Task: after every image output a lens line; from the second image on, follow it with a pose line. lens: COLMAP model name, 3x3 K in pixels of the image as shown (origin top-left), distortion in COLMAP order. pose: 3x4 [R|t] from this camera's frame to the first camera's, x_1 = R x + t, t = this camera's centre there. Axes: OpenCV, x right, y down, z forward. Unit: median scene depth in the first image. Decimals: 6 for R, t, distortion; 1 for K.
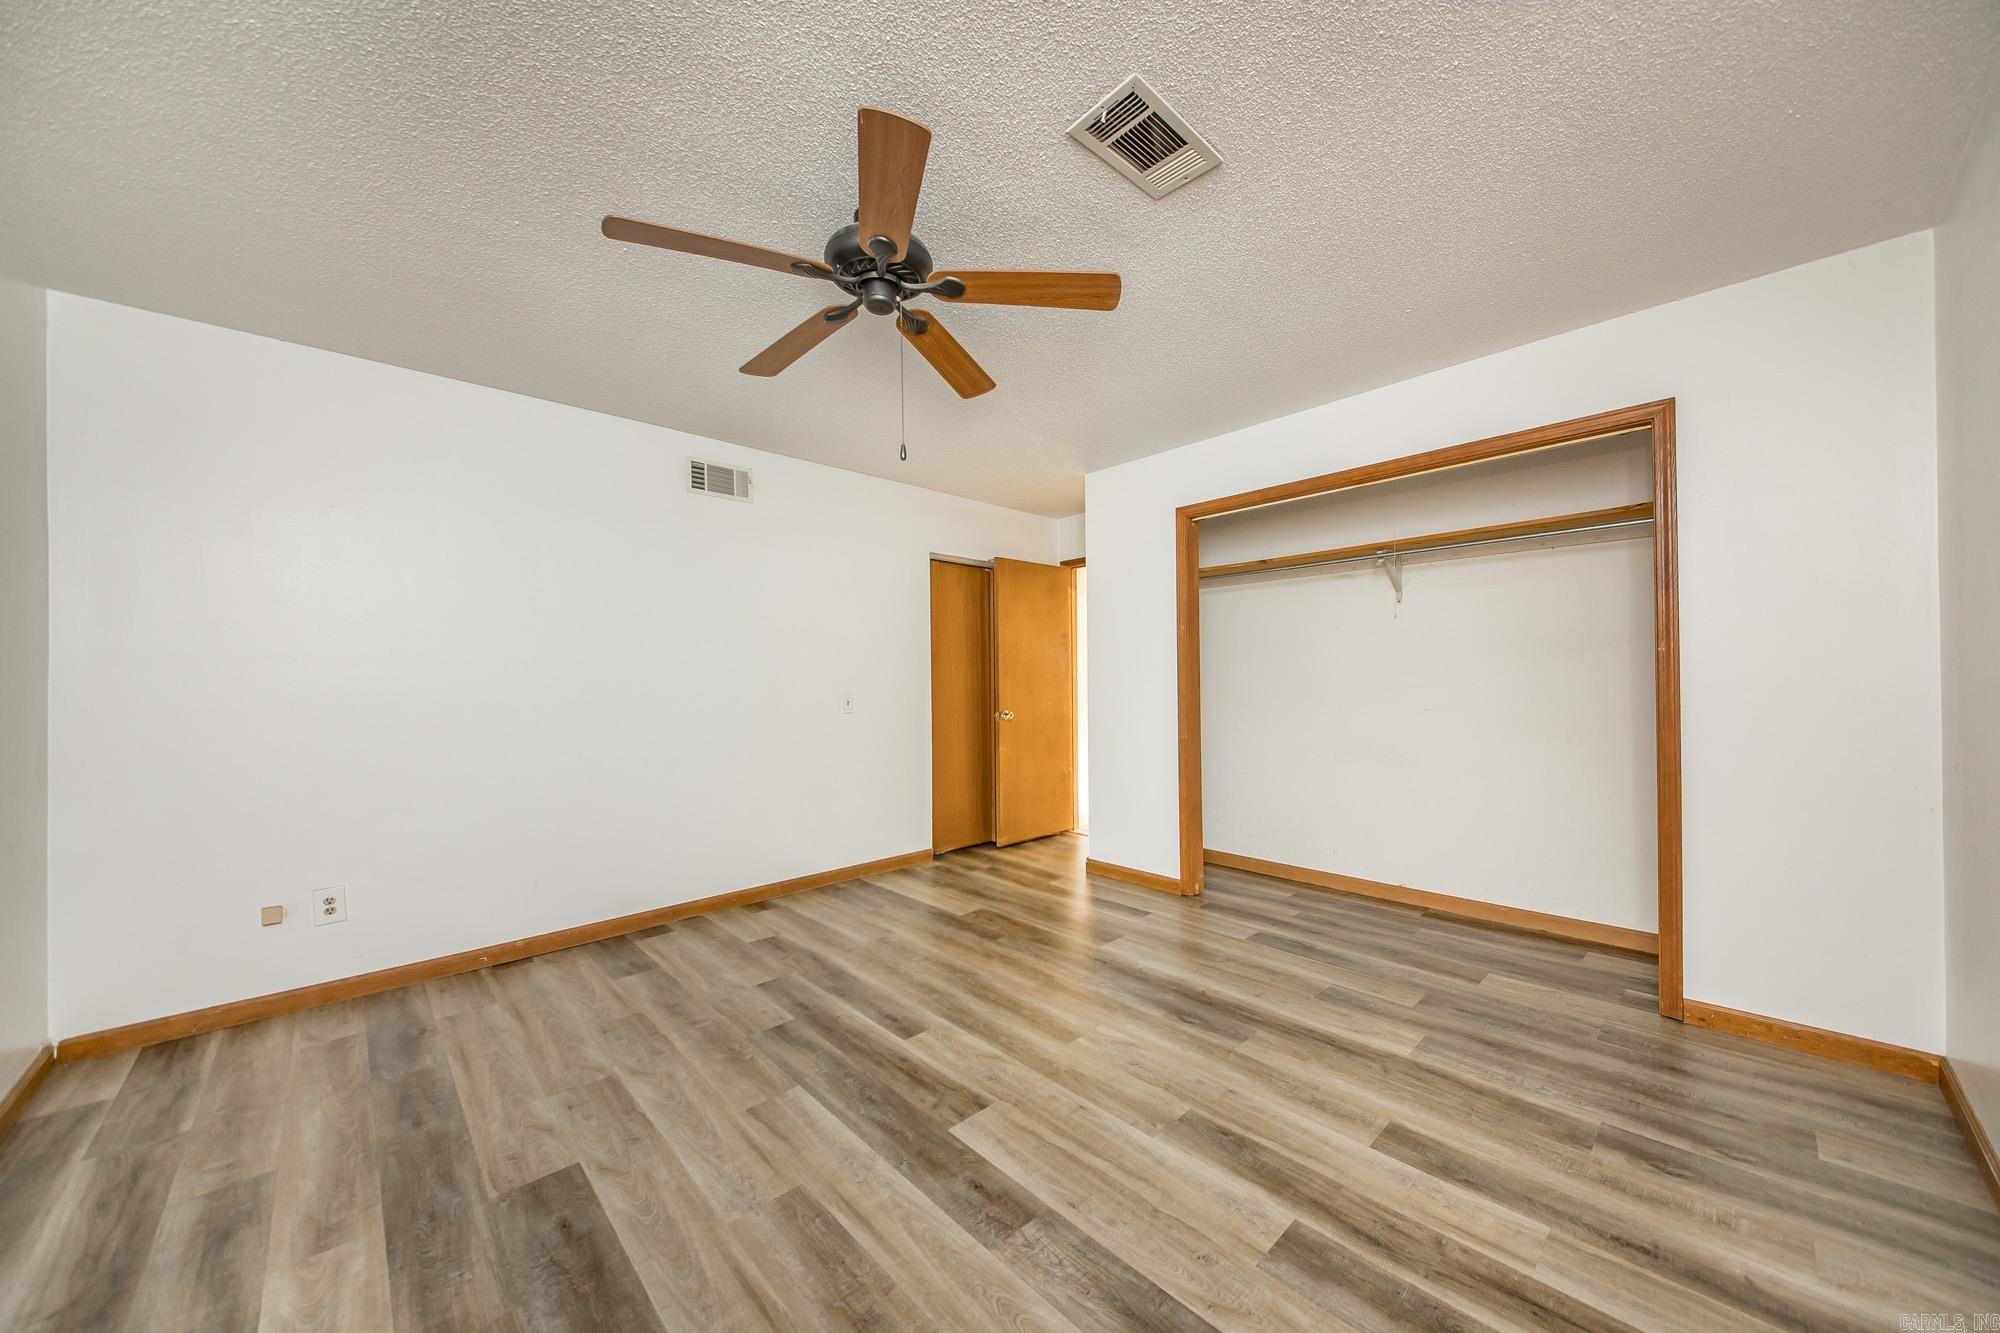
lens RADIAL K [[720.8, 0, 1000.7], [0, 720.8, 672.3], [0, 0, 1]] dist [-0.007695, -0.000365]
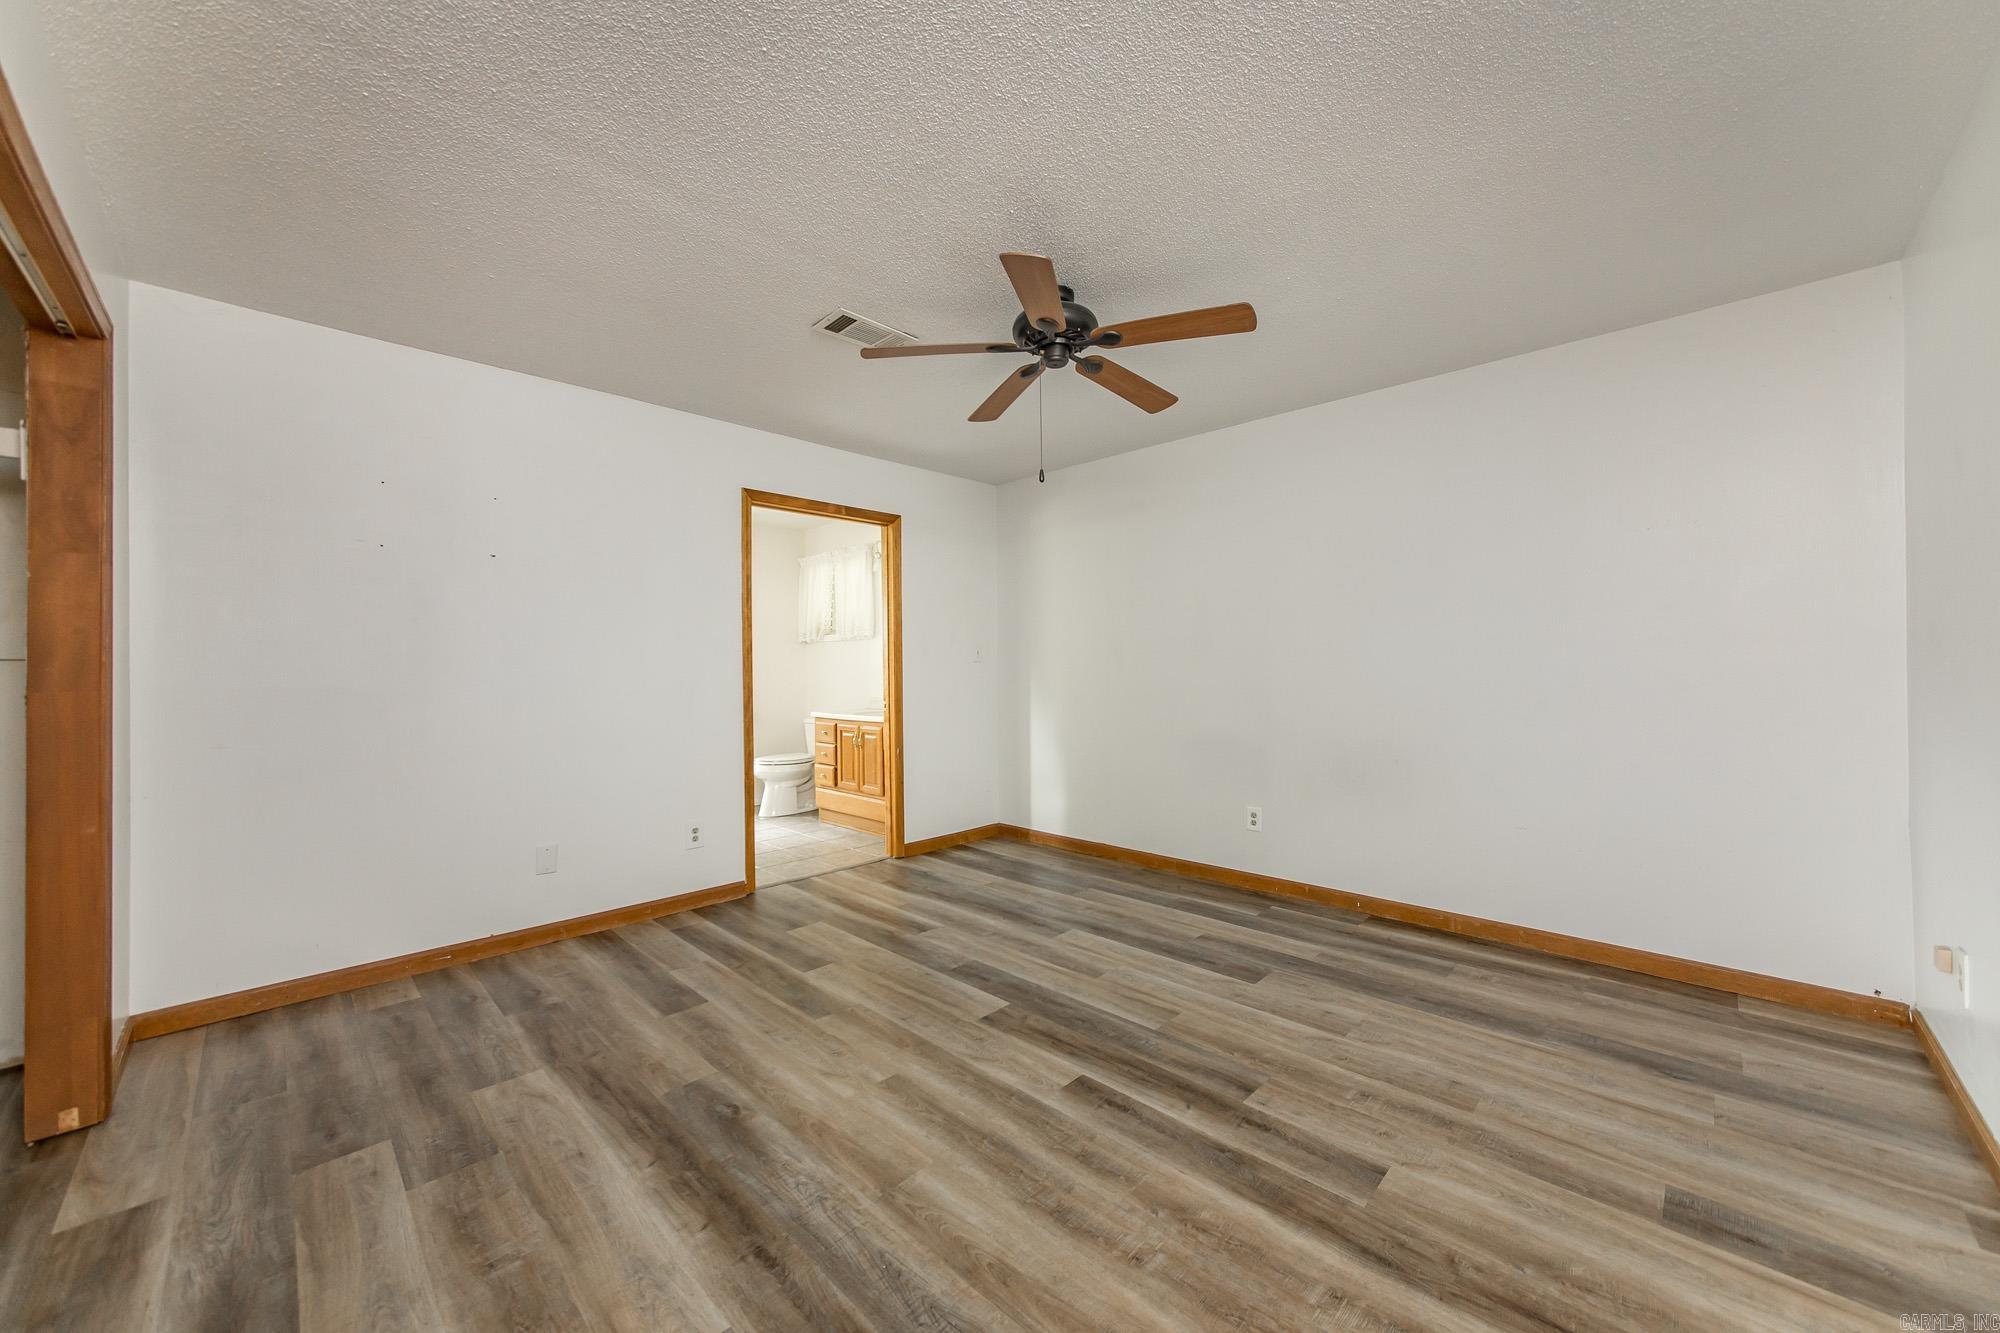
lens RADIAL K [[720.8, 0, 999.6], [0, 720.8, 669.5], [0, 0, 1]] dist [-0.007695, -0.000365]
pose [[-0.998568, 0.019645, -0.049756, 0.000728], [0.020135, 0.999753, -0.009359, 0.027969], [0.049560, -0.010348, -0.998718, 2.030331]]
